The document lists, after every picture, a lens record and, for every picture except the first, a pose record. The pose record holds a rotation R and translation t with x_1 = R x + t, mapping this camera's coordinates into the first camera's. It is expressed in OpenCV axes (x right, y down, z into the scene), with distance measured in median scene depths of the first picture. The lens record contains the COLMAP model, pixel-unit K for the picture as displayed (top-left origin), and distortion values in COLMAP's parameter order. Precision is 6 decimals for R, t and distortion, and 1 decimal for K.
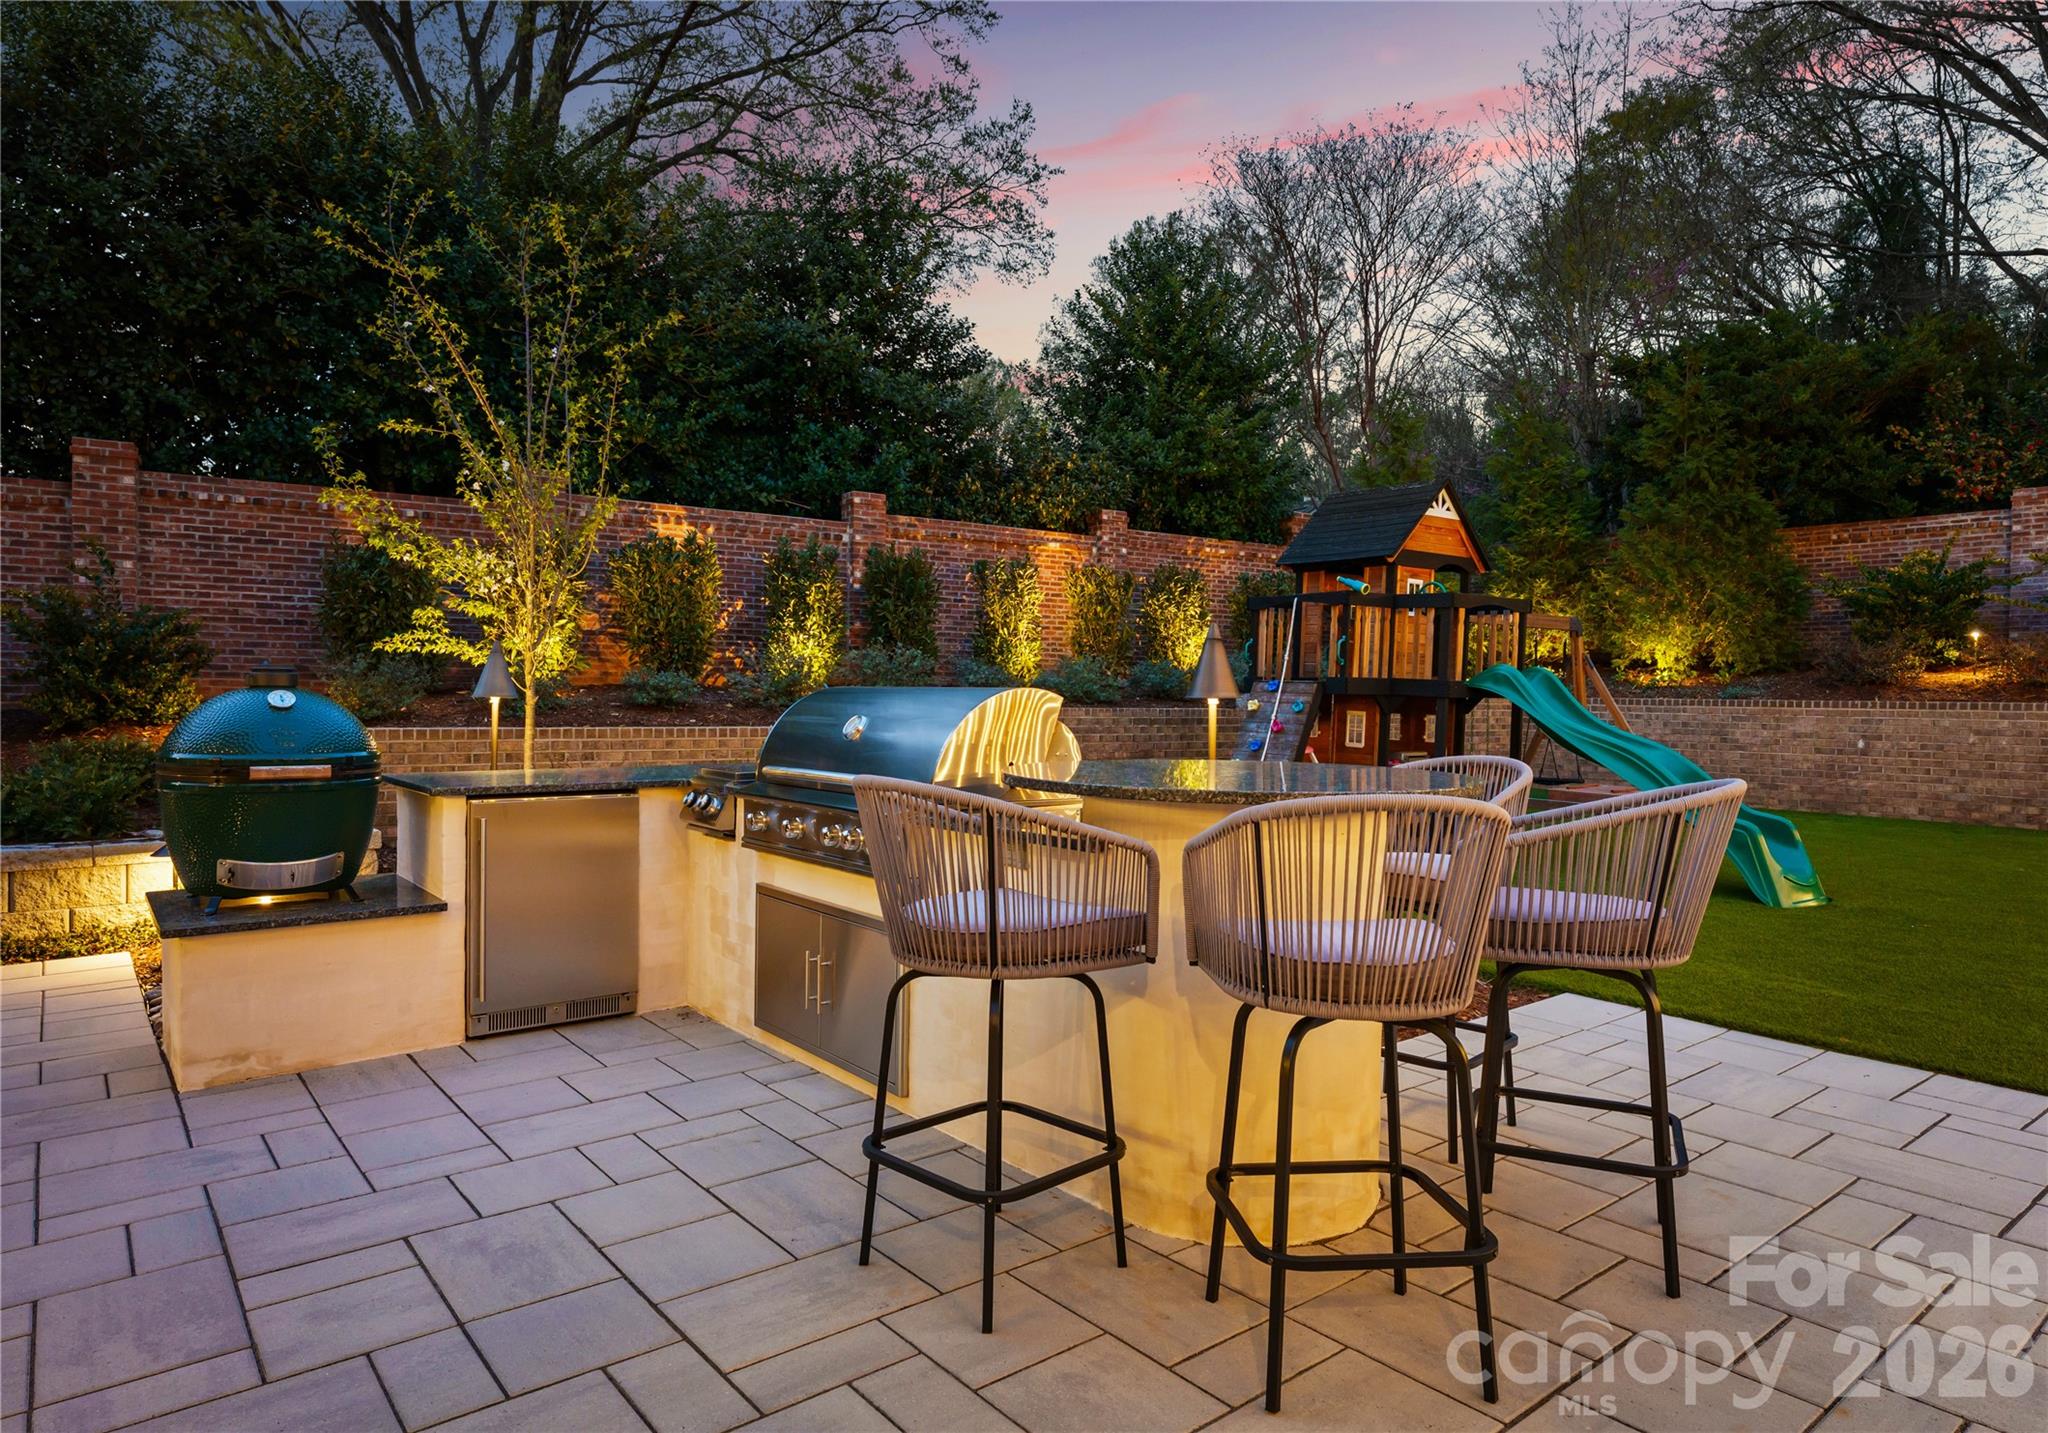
lens RADIAL K [[1214.2, 0, 1027.8], [0, 1214.2, 719.6], [0, 0, 1]] dist [0.001685, -0.000017]
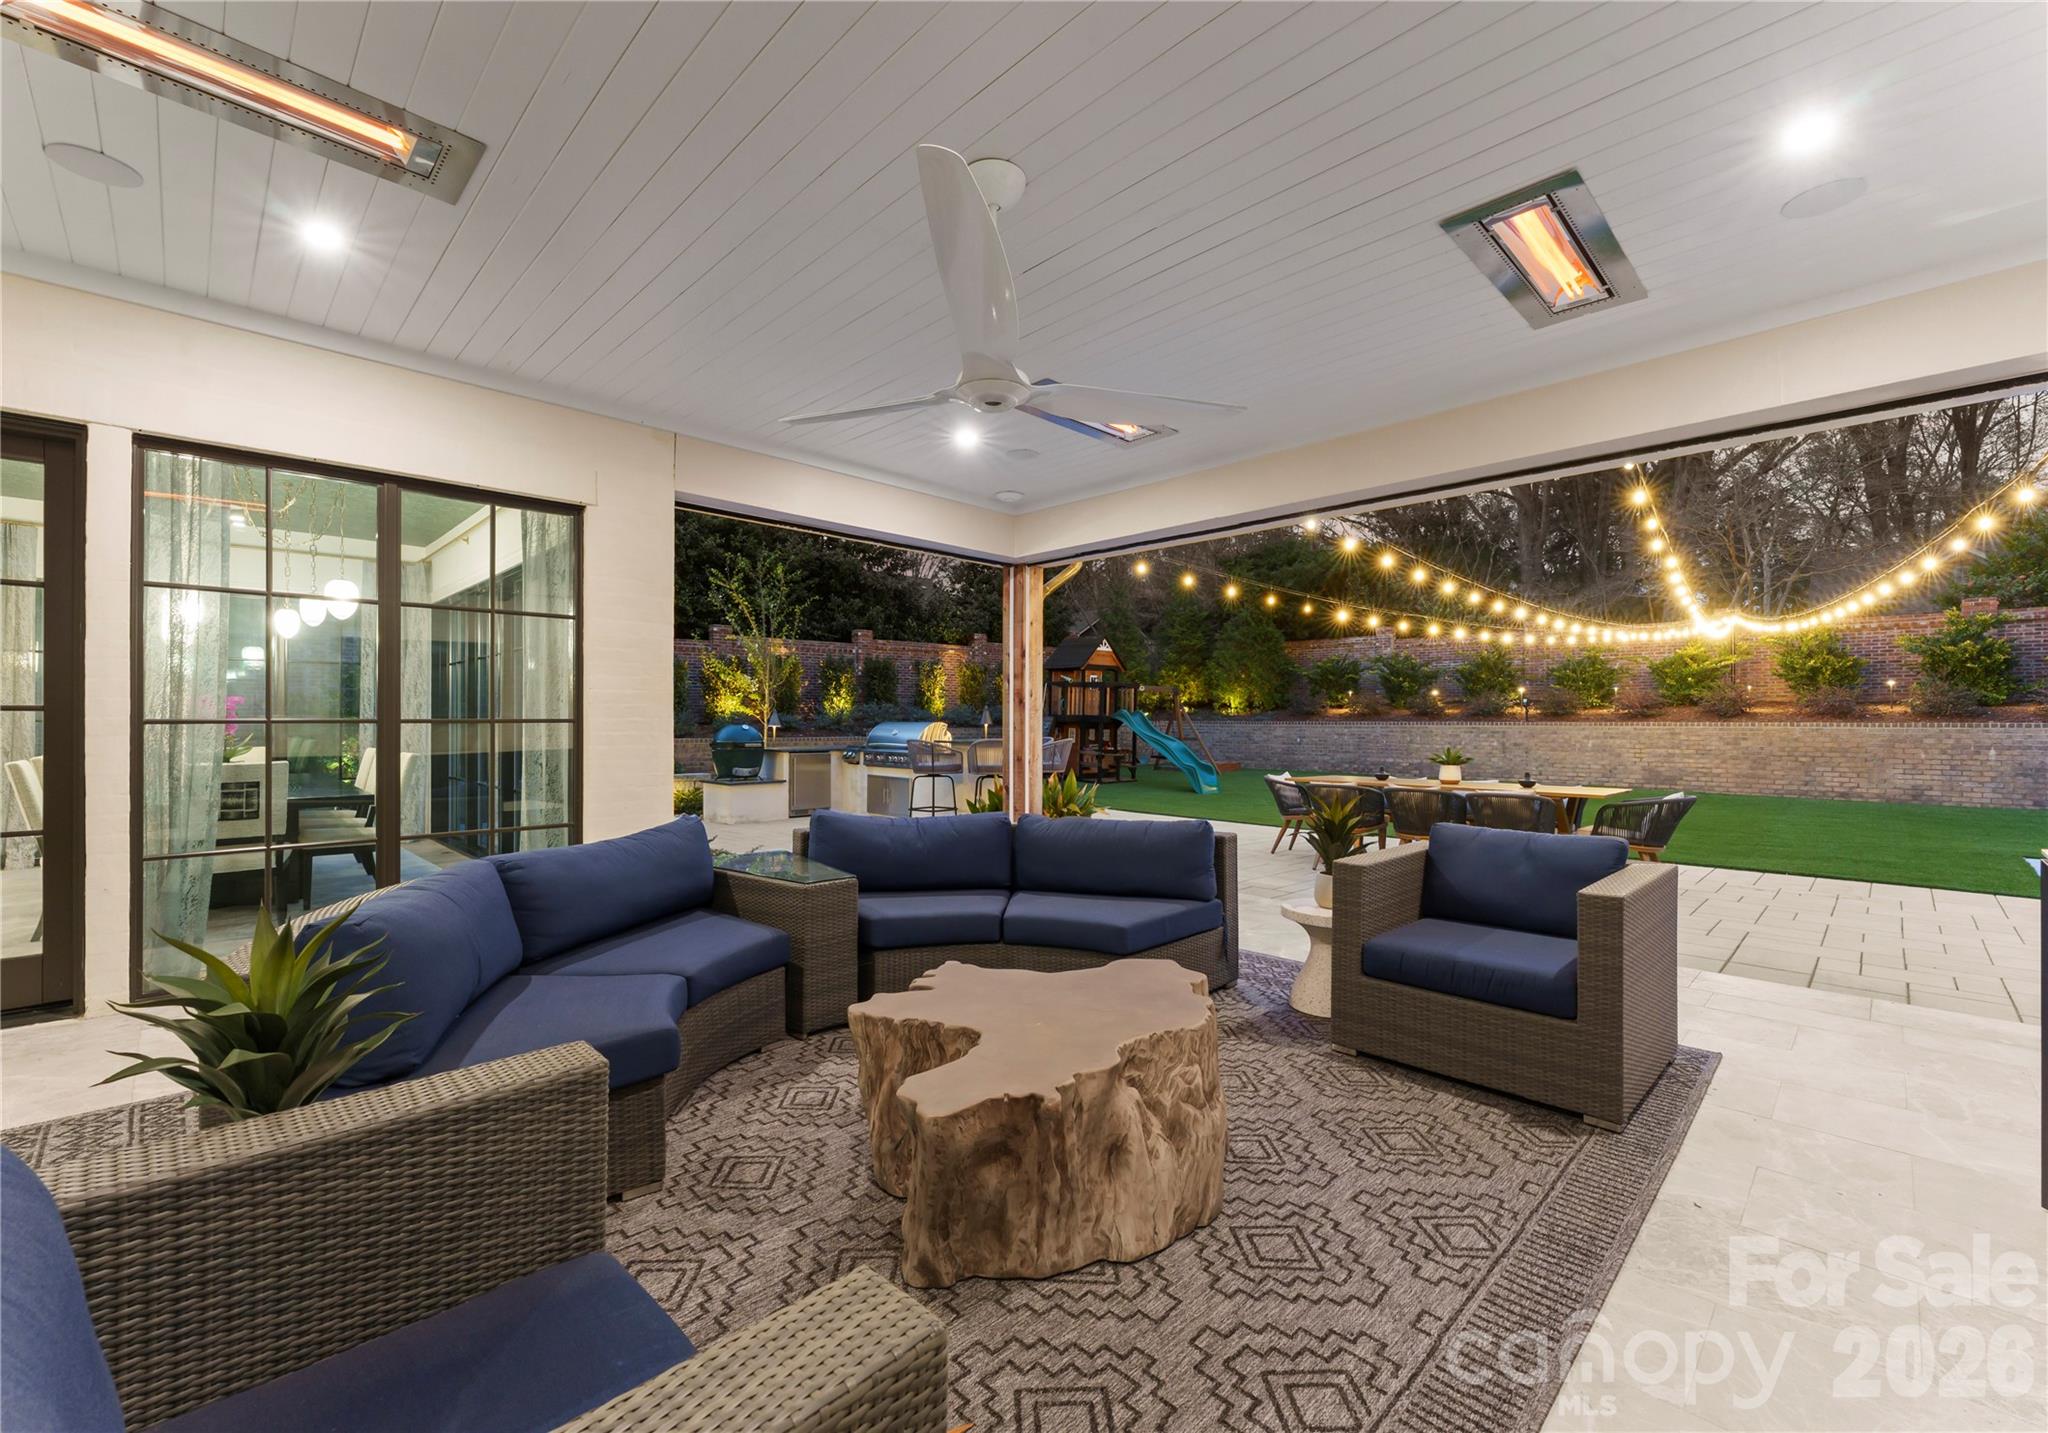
lens RADIAL K [[853.7, 0, 1020.0], [0, 853.7, 719.8], [0, 0, 1]] dist [0.011139, -0.000049]
pose [[0.995525, -0.009893, 0.093980, 0.000289], [0.011894, 0.999714, -0.020759, 0.008926], [-0.093747, 0.021784, 0.995358, -0.598925]]
